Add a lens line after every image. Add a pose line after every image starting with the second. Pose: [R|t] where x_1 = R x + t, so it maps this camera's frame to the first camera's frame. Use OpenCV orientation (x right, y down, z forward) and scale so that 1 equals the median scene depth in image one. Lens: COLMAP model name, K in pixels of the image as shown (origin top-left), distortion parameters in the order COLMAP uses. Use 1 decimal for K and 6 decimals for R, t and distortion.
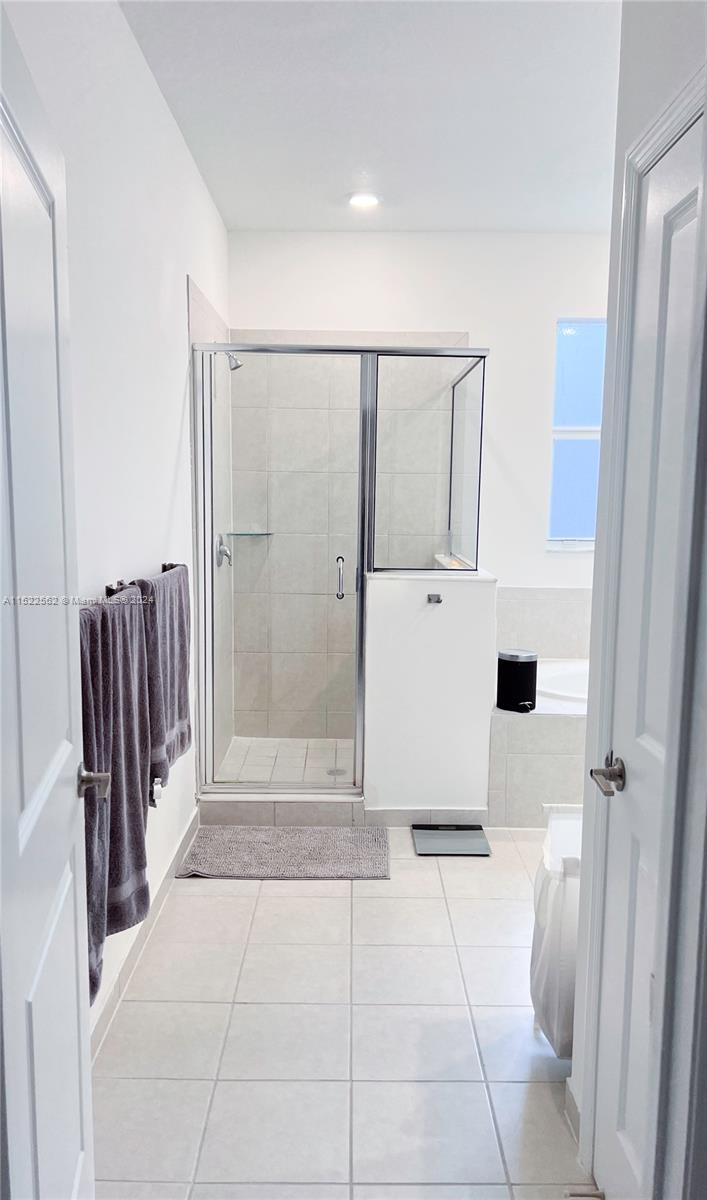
lens RADIAL K [[890.6, 0, 352.8], [0, 890.6, 599.6], [0, 0, 1]] dist [0.003266, 0.000442]
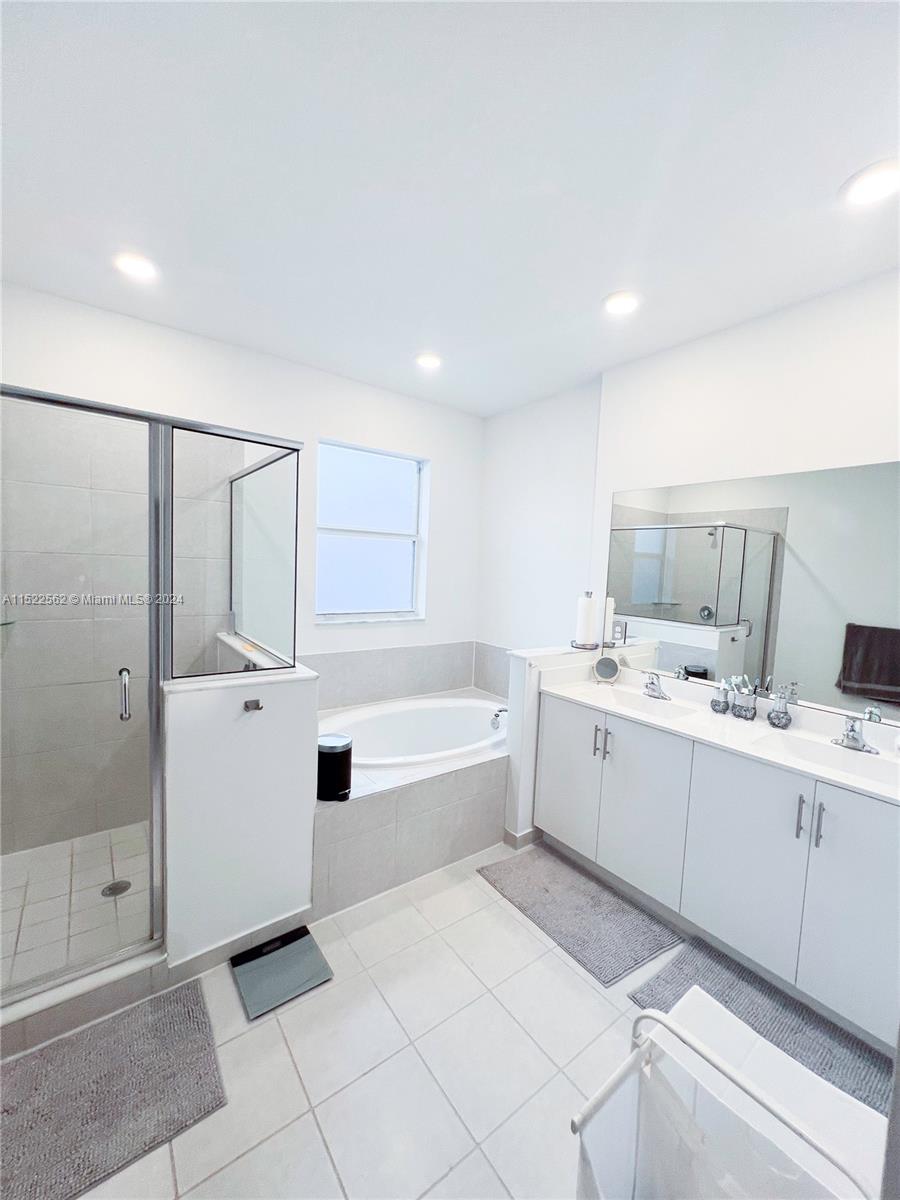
lens RADIAL K [[478.4, 0, 448.1], [0, 478.4, 601.5], [0, 0, 1]] dist [-0.001444, 0.001442]
pose [[0.804479, -0.020975, 0.593610, -0.034277], [0.040841, 0.998964, -0.020050, -0.086511], [-0.592575, 0.040374, 0.804503, 0.473975]]
